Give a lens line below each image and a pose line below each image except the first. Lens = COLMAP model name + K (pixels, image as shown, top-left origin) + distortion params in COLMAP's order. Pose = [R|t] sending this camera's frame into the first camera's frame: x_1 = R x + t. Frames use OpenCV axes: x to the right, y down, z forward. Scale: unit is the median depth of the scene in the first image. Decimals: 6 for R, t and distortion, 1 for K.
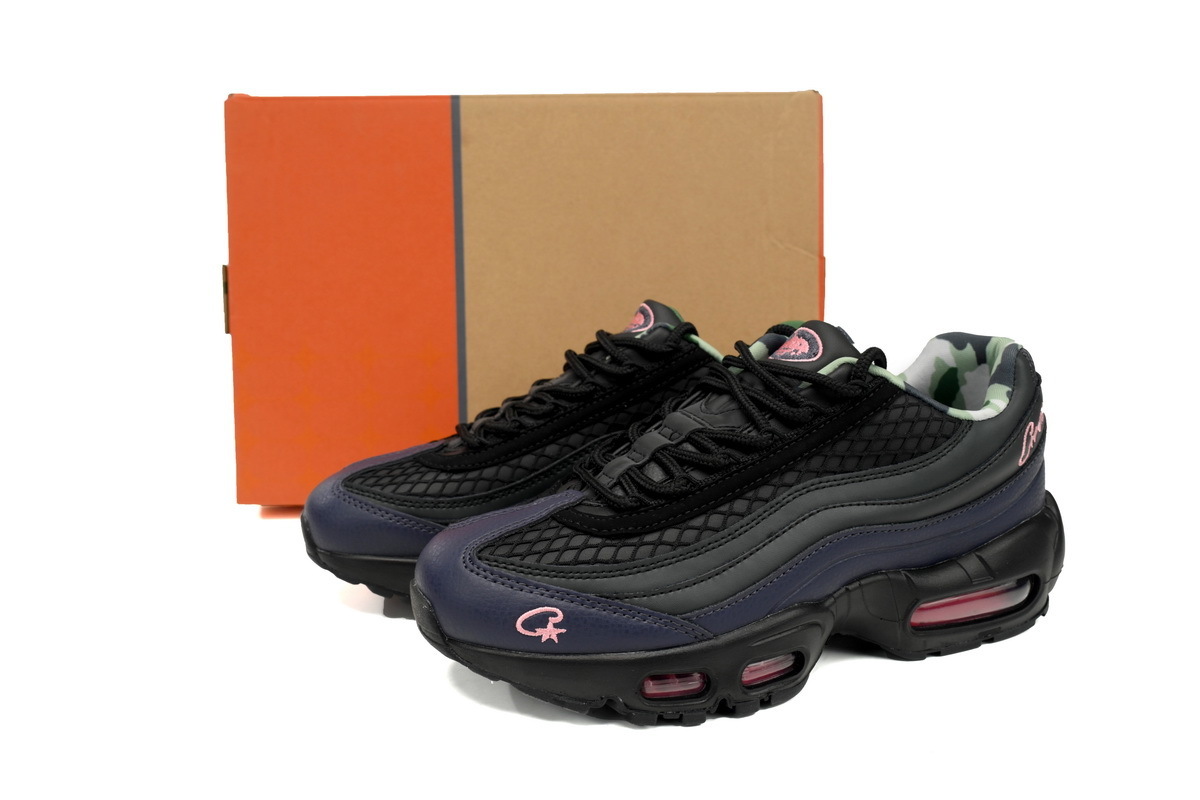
lens RADIAL K [[1167.8, 0, 600.0], [0, 1167.8, 400.0], [0, 0, 1]] dist [0.012134, -0.003172]
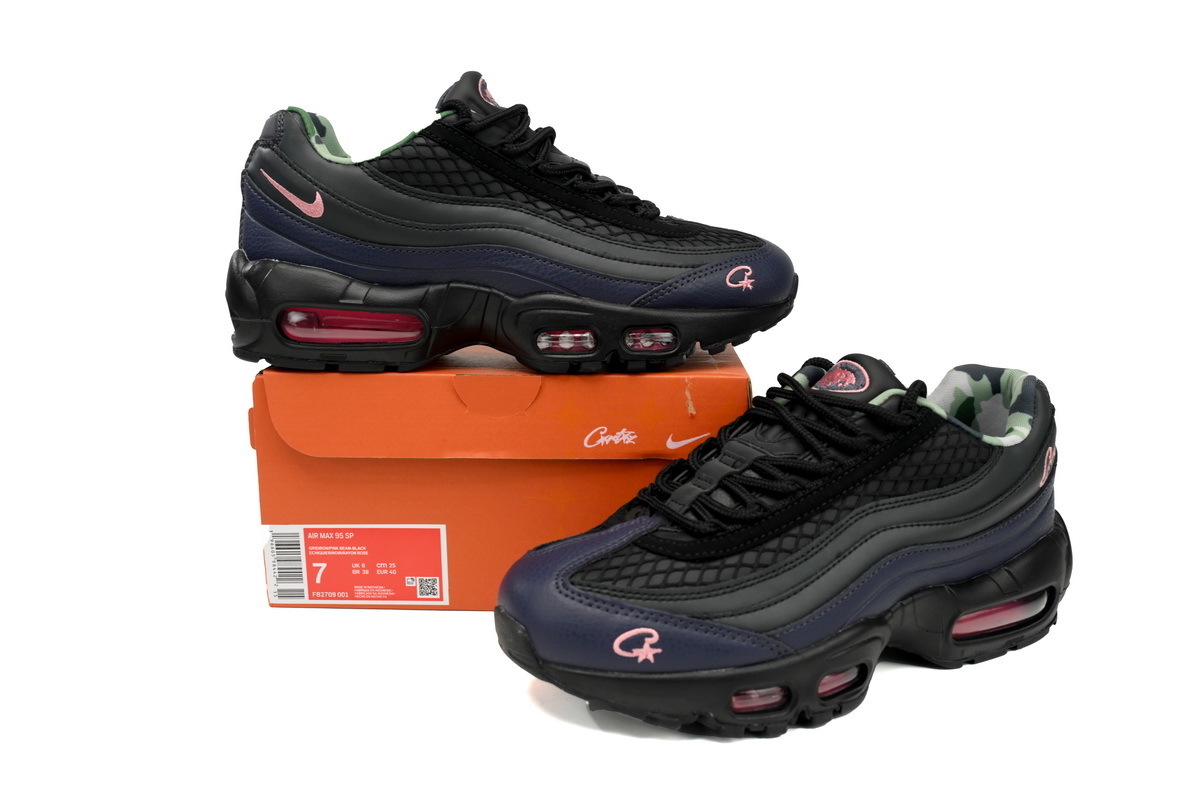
lens RADIAL K [[1167.8, 0, 600.0], [0, 1167.8, 400.0], [0, 0, 1]] dist [0.012134, -0.003172]
pose [[0.992677, -0.005206, 0.120686, -0.195390], [0.007319, 0.999827, -0.017073, -0.010317], [-0.120576, 0.017832, 0.992544, -0.040864]]
